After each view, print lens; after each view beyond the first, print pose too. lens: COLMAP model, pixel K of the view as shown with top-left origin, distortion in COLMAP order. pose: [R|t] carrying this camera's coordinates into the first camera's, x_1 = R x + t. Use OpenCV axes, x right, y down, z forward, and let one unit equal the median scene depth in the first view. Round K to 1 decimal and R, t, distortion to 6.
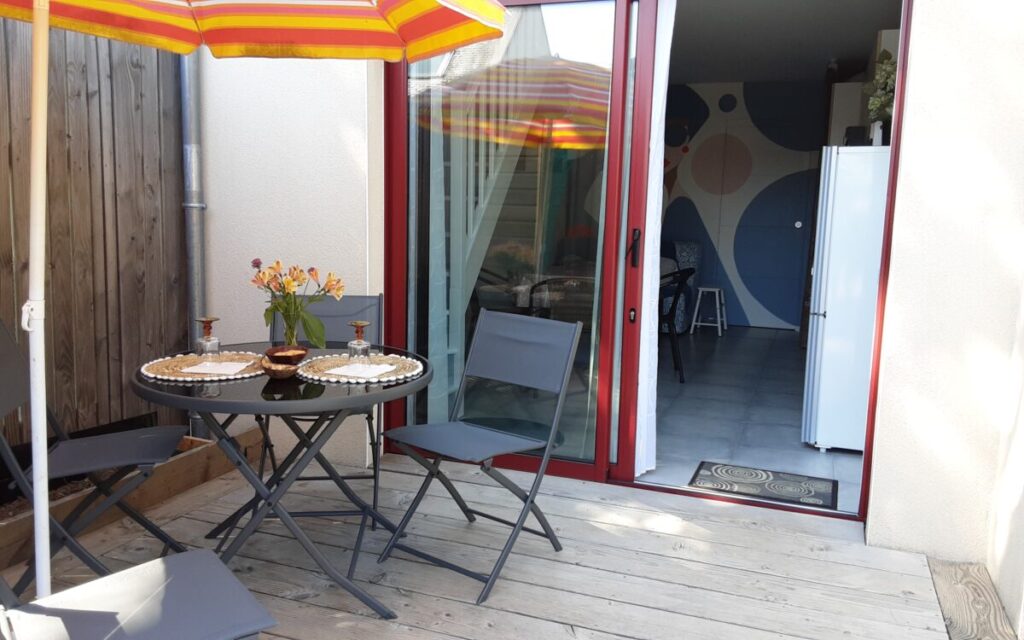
lens RADIAL K [[820.7, 0, 507.3], [0, 820.7, 316.5], [0, 0, 1]] dist [0.137216, -0.228594]
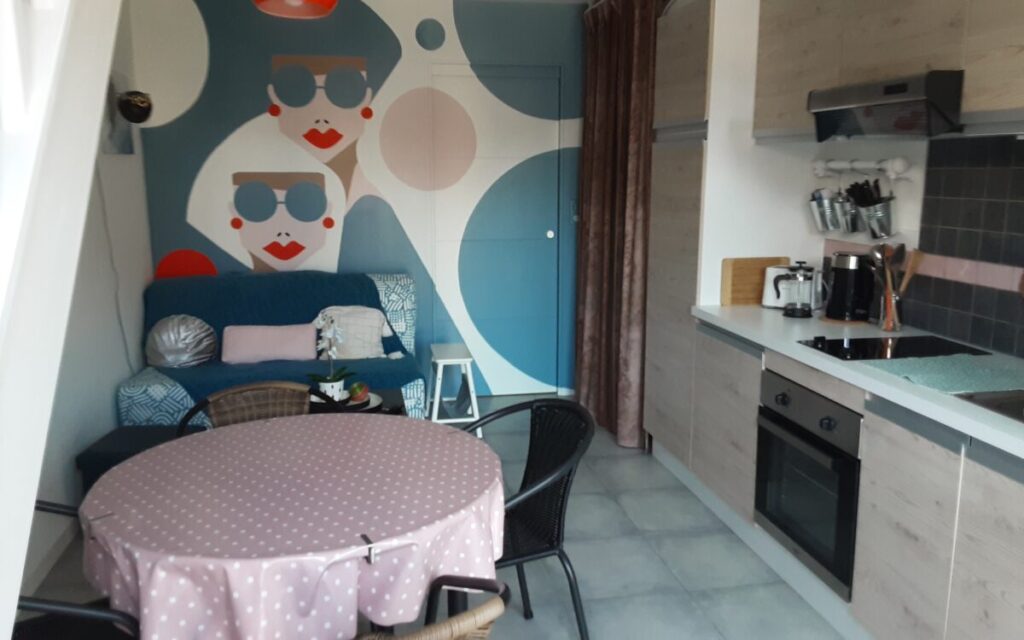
lens RADIAL K [[820.7, 0, 507.3], [0, 820.7, 316.5], [0, 0, 1]] dist [0.137216, -0.228594]
pose [[0.856495, -0.120539, 0.501884, -0.008388], [0.094956, 0.992550, 0.076334, -0.102403], [-0.507346, -0.017723, 0.861560, 0.482517]]
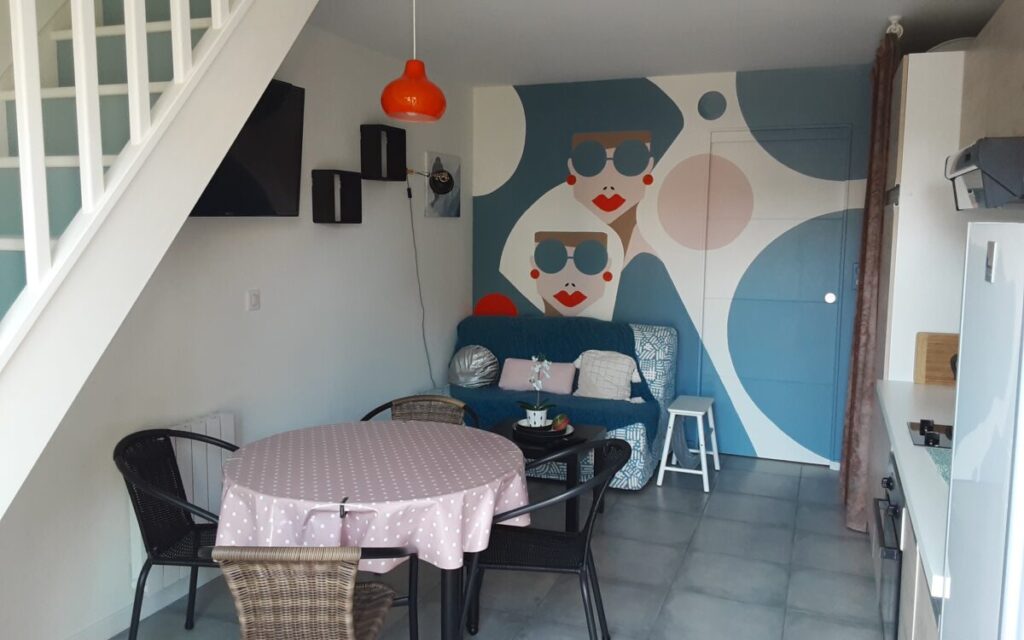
lens RADIAL K [[820.7, 0, 507.3], [0, 820.7, 316.5], [0, 0, 1]] dist [0.137216, -0.228594]
pose [[0.999757, -0.016402, -0.014747, 0.122456], [0.016087, 0.999645, -0.021221, -0.090450], [0.015090, 0.020978, 0.999666, 0.391568]]
